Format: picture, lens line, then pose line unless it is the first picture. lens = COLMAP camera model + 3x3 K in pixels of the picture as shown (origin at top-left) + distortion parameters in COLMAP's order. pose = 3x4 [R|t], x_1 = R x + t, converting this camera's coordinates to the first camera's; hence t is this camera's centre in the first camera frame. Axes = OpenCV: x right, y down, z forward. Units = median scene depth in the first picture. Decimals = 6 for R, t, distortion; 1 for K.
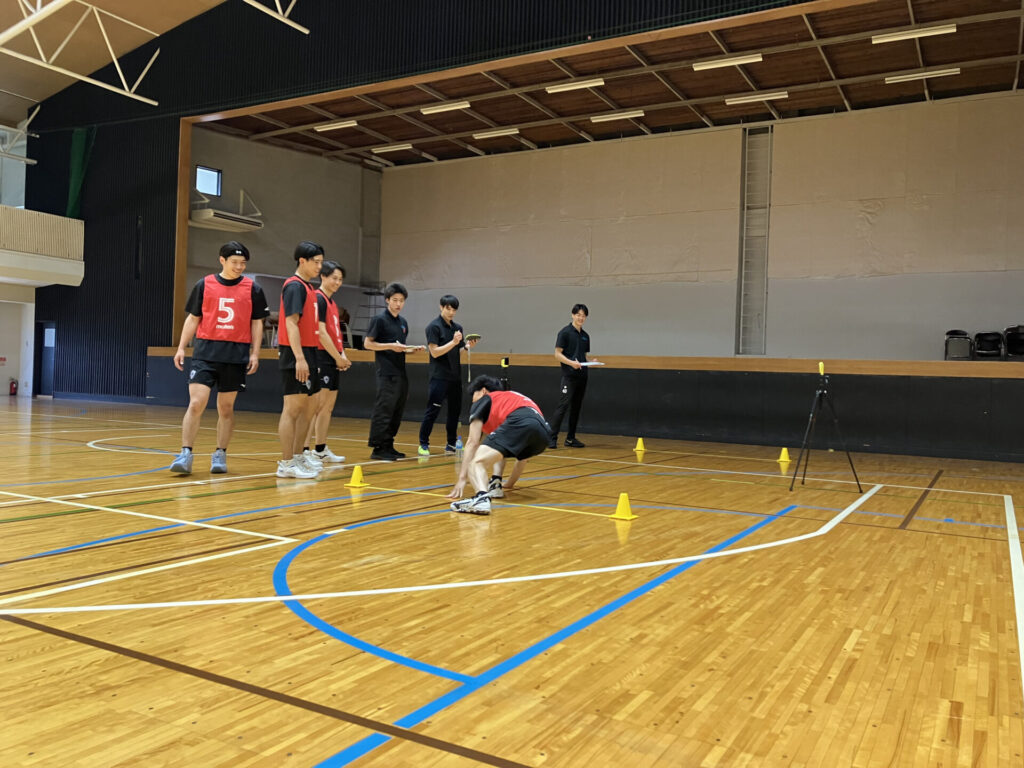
lens RADIAL K [[842.5, 0, 512.0], [0, 842.5, 384.0], [0, 0, 1]] dist [0.007755, 0.005279]
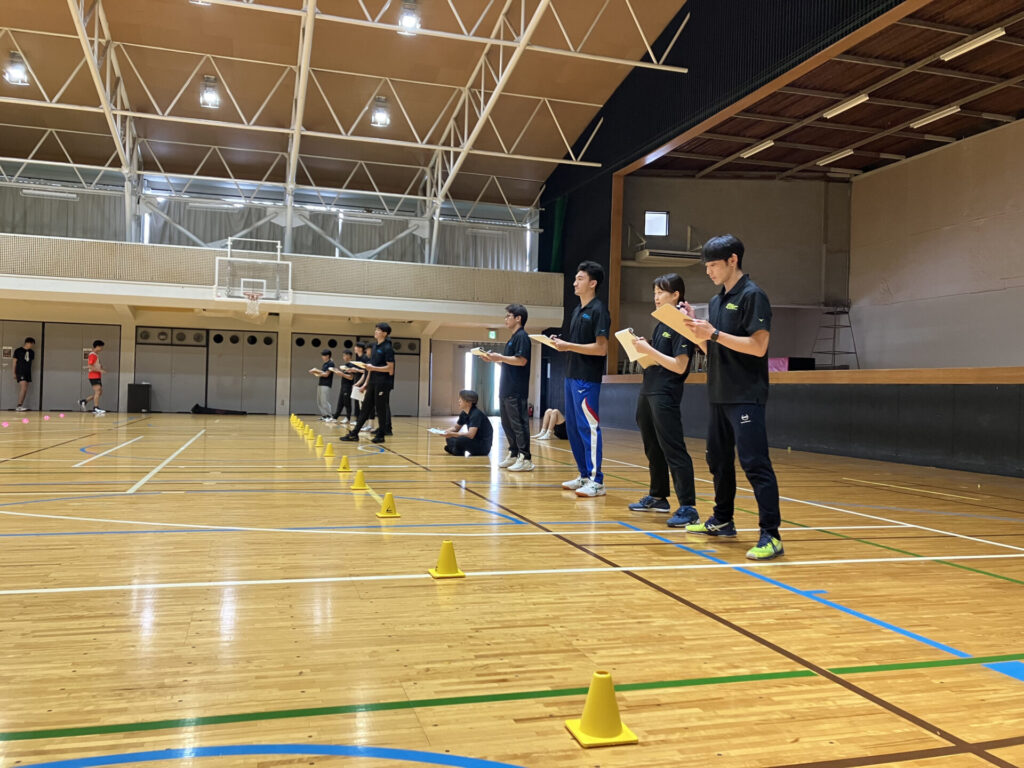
lens RADIAL K [[842.5, 0, 512.0], [0, 842.5, 384.0], [0, 0, 1]] dist [0.007755, 0.005279]
pose [[0.724586, -0.023216, -0.688793, 0.246843], [-0.002288, 0.999346, -0.036091, 0.007582], [0.689180, 0.027727, 0.724059, 0.081497]]
